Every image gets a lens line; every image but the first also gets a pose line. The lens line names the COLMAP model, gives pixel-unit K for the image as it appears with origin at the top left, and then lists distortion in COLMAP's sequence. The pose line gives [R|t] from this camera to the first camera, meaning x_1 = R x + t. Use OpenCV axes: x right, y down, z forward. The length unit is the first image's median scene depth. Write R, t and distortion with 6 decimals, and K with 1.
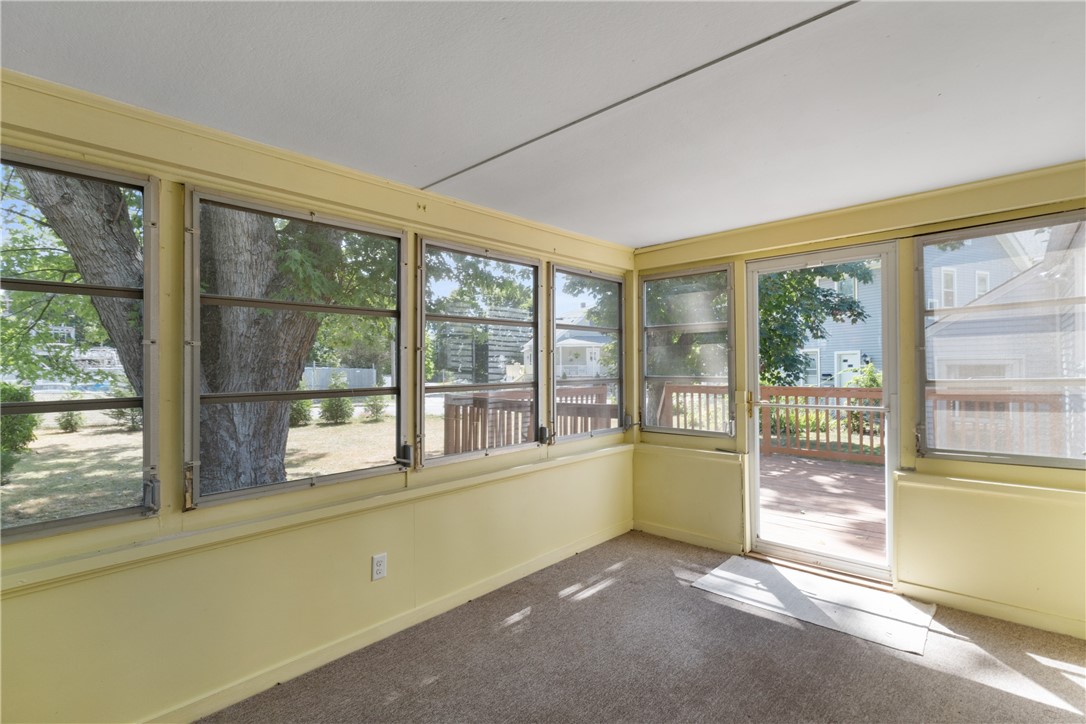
lens RADIAL K [[514.5, 0, 543.4], [0, 514.5, 361.3], [0, 0, 1]] dist [0.005034, -0.002369]
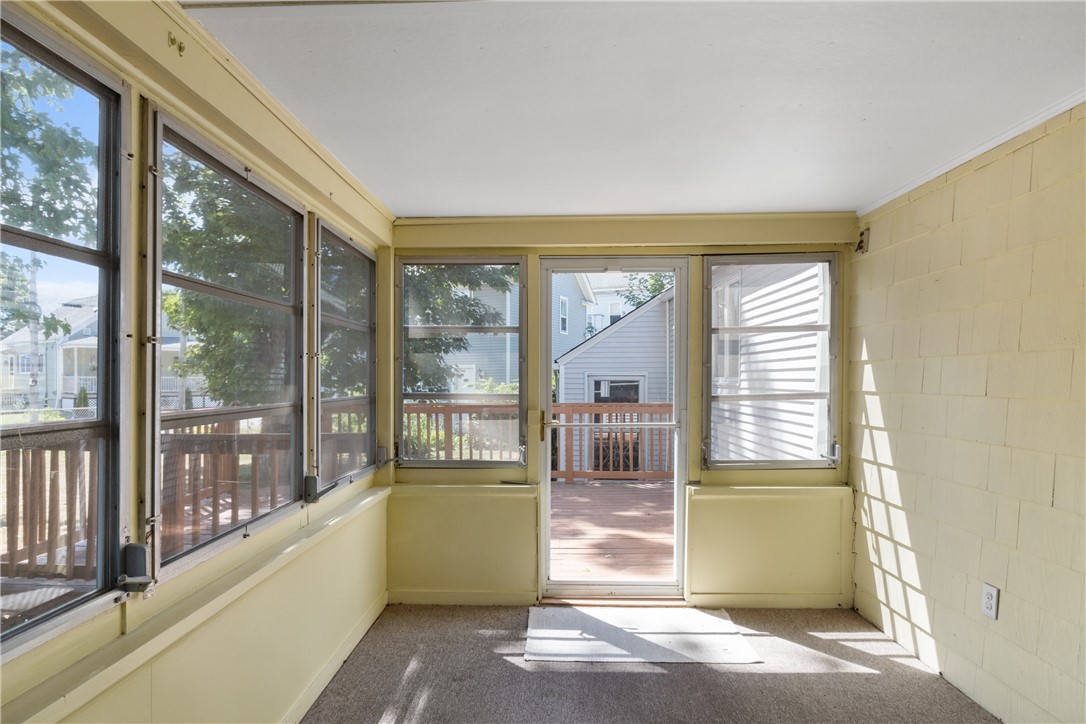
lens RADIAL K [[599.7, 0, 537.1], [0, 599.7, 382.2], [0, 0, 1]] dist [0.000363, 0.000020]
pose [[0.751892, 0.005537, 0.659264, -0.287651], [-0.014564, 0.999860, 0.008214, 0.004643], [-0.659126, -0.015778, 0.751867, 0.290466]]
